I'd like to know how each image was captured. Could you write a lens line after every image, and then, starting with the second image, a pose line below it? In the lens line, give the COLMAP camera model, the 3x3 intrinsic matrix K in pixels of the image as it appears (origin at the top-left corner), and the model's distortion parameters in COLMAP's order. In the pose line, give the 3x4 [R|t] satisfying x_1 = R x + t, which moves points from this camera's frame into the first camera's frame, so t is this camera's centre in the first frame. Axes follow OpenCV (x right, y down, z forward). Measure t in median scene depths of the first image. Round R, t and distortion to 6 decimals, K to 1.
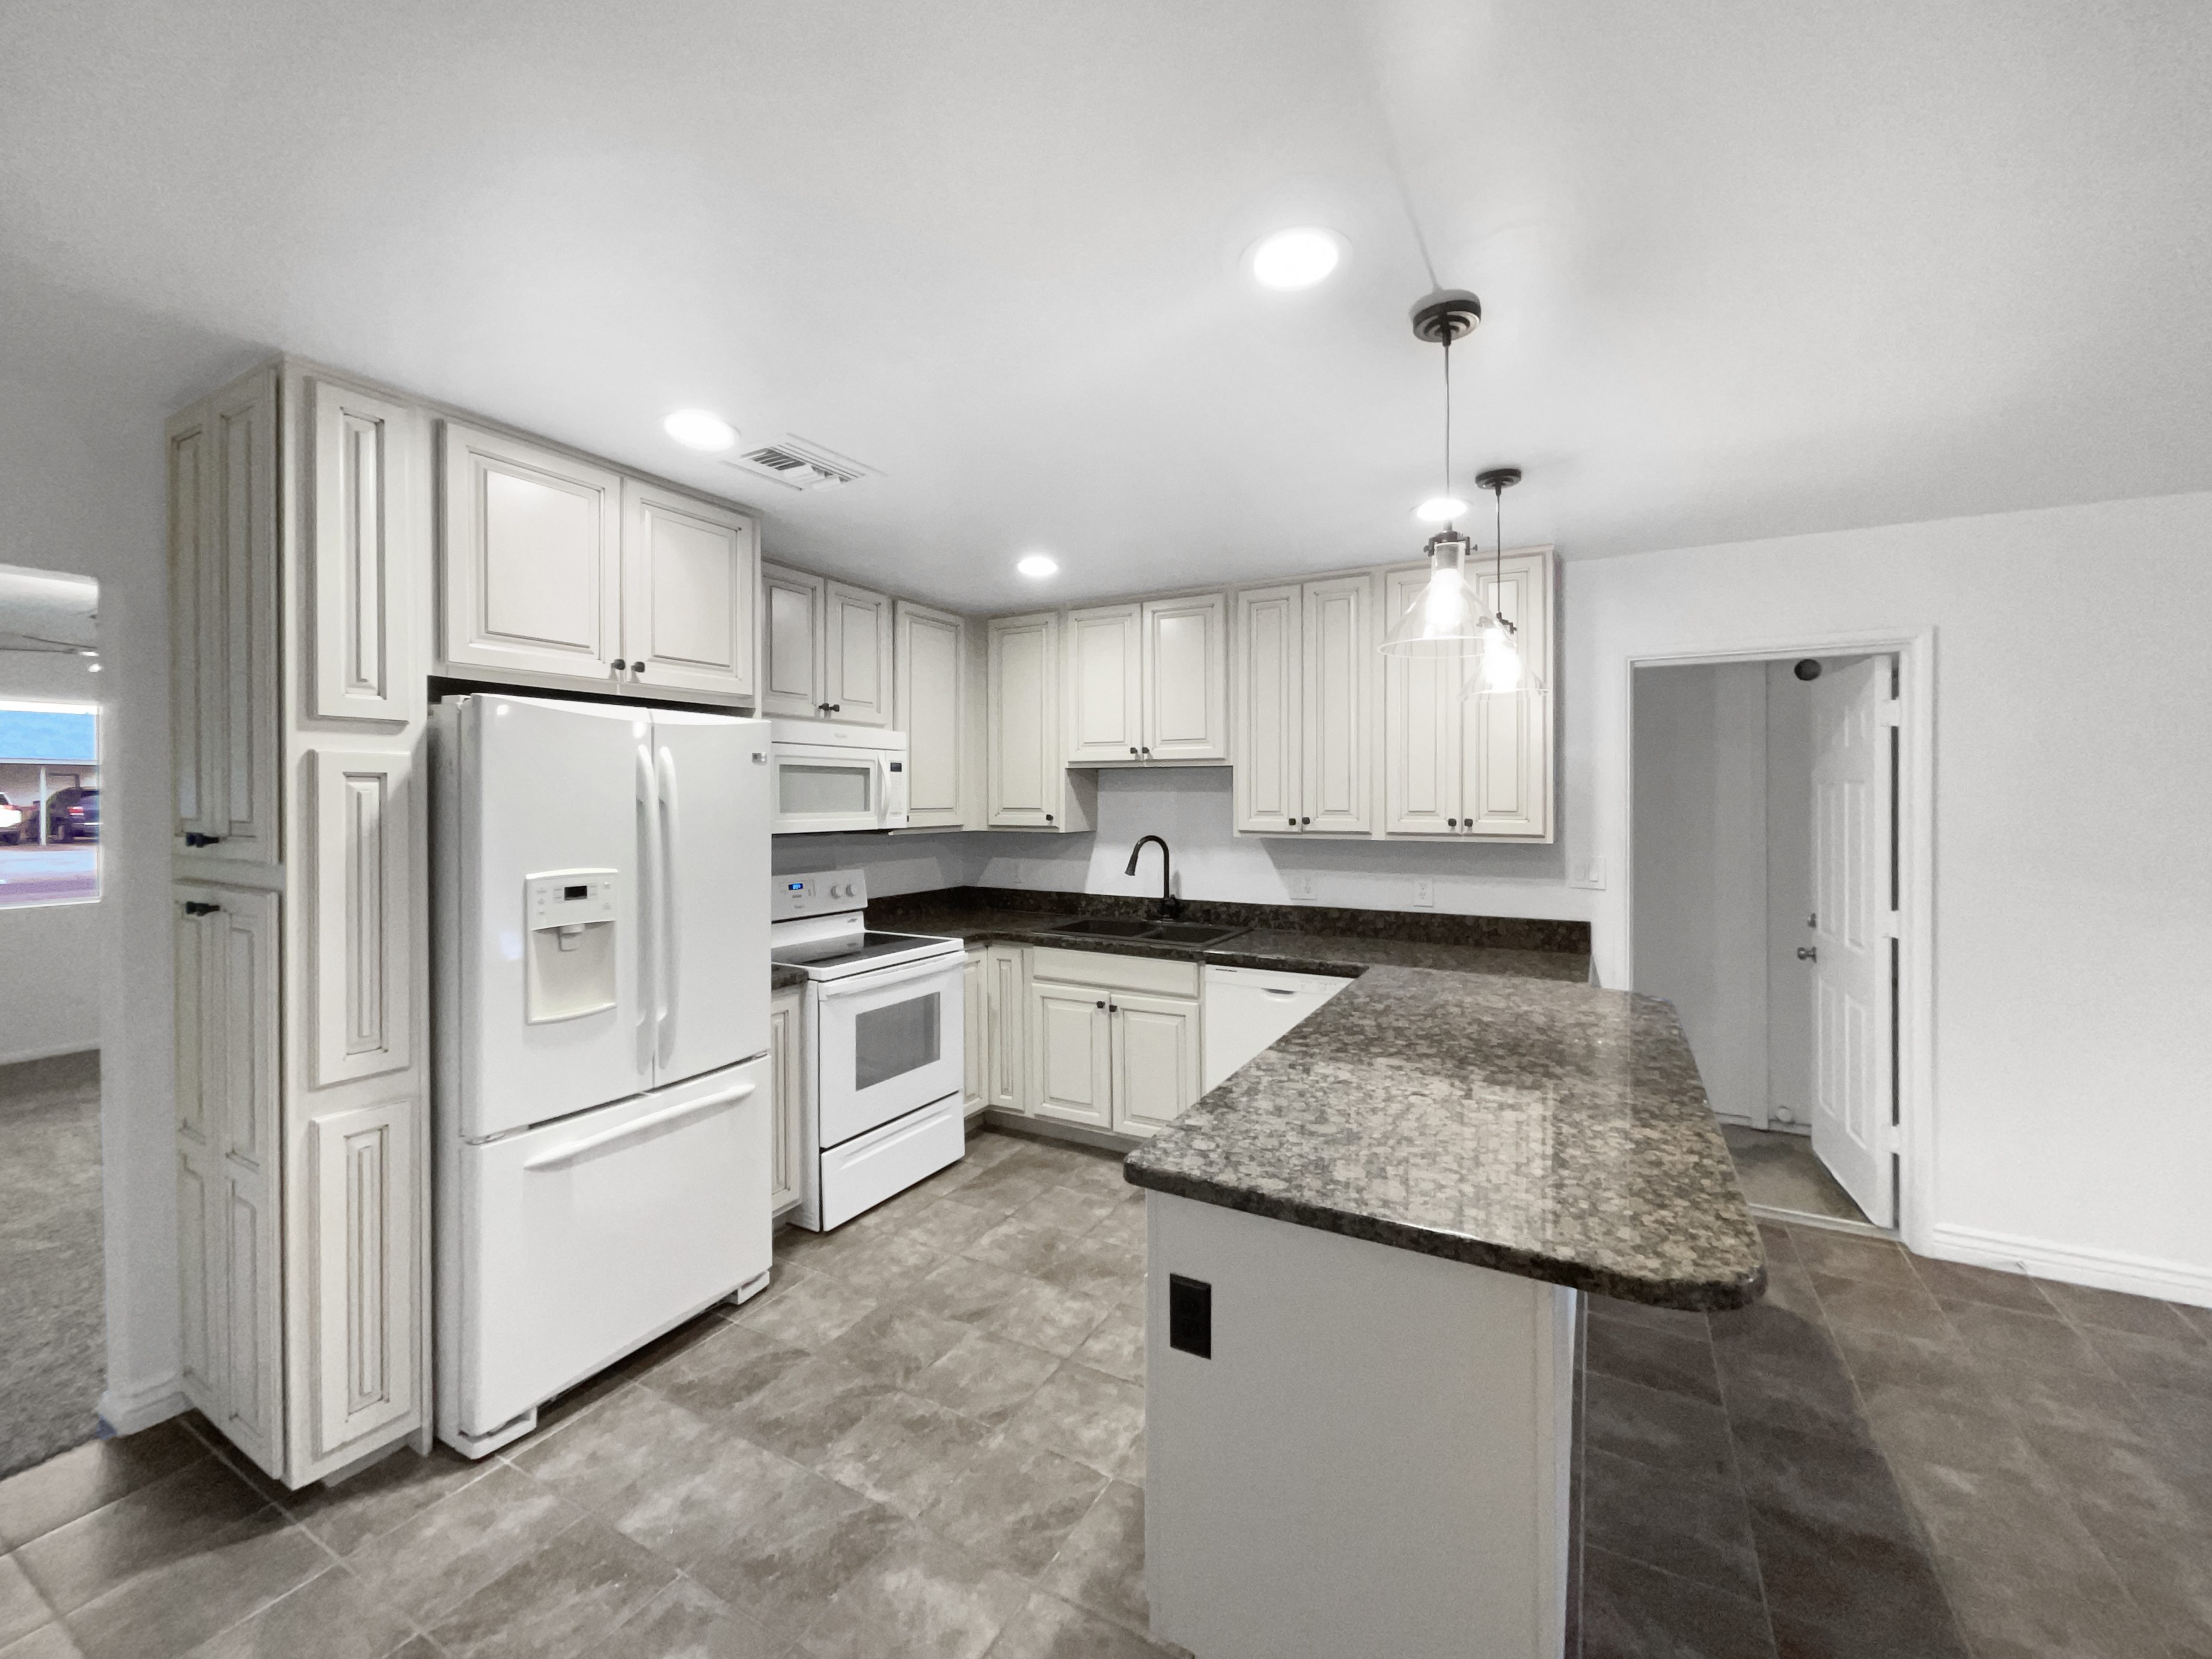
lens RADIAL K [[893.2, 0, 1111.4], [0, 893.2, 798.0], [0, 0, 1]] dist [-0.000432, -0.000054]
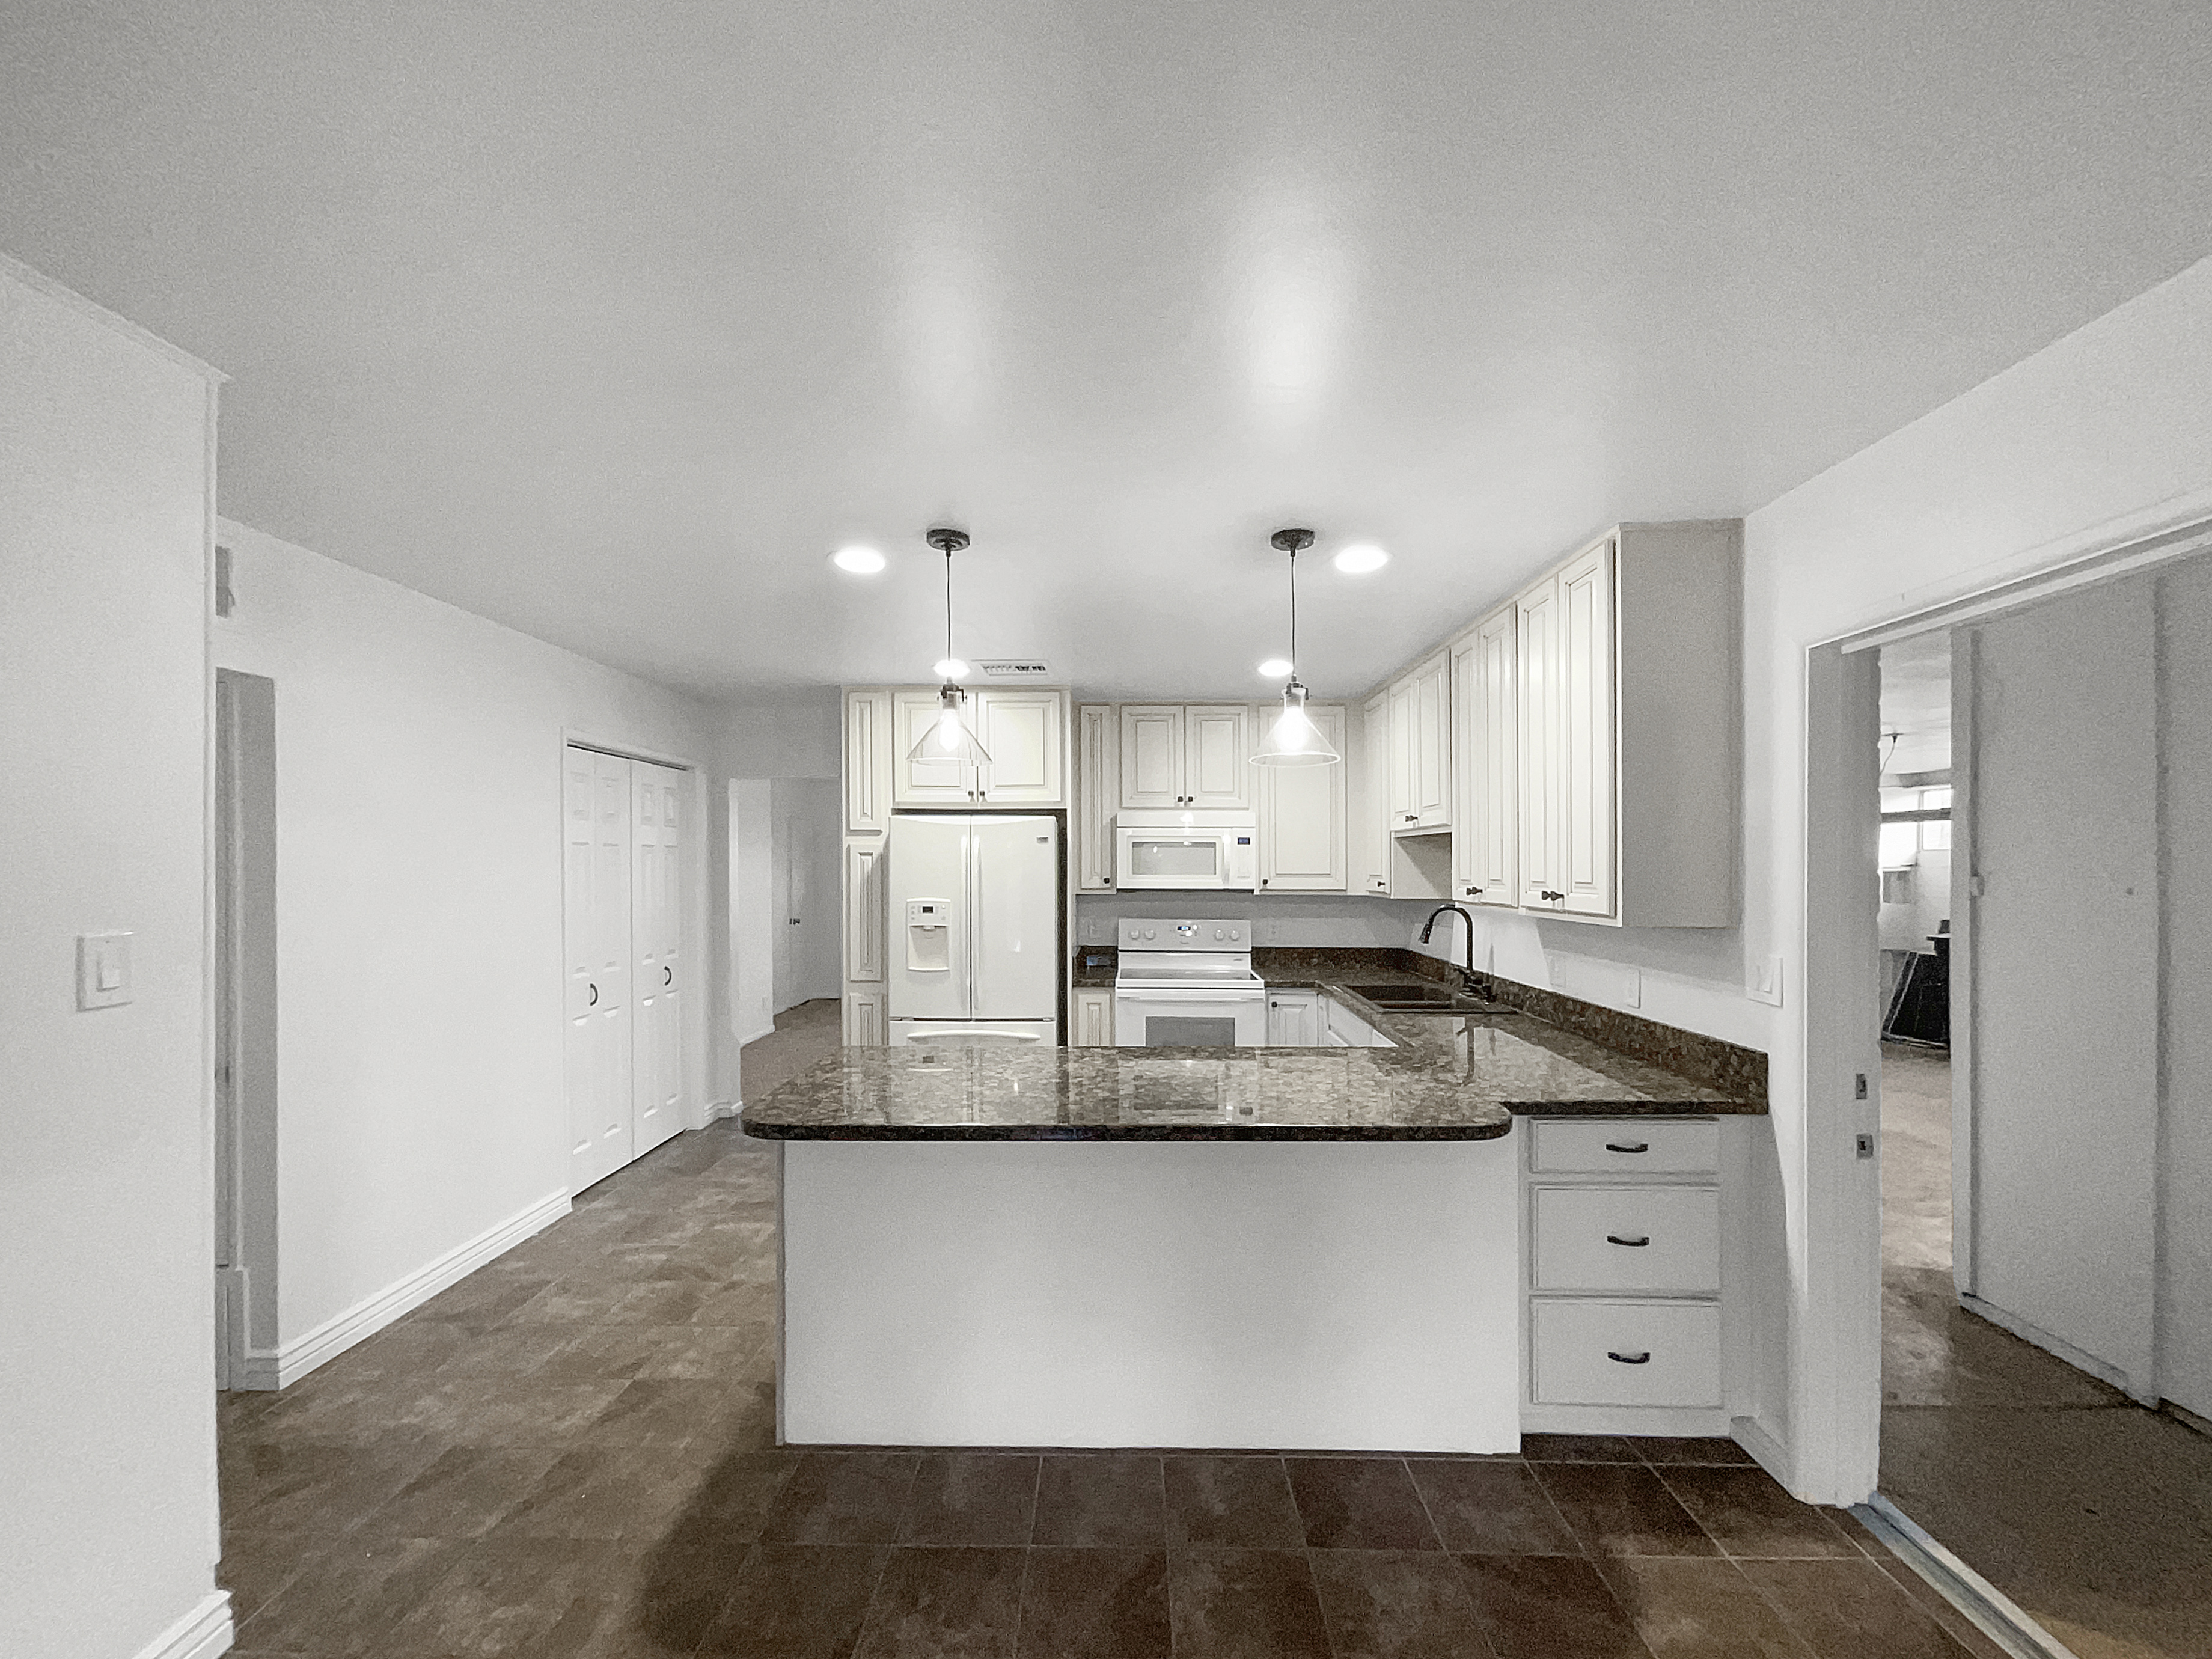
lens RADIAL K [[890.1, 0, 1107.5], [0, 890.1, 869.6], [0, 0, 1]] dist [-0.000283, -0.000031]
pose [[0.465057, 0.005287, -0.885265, 1.183528], [-0.004023, 0.999984, 0.003859, 0.003685], [0.885271, 0.001767, 0.465071, 0.354097]]
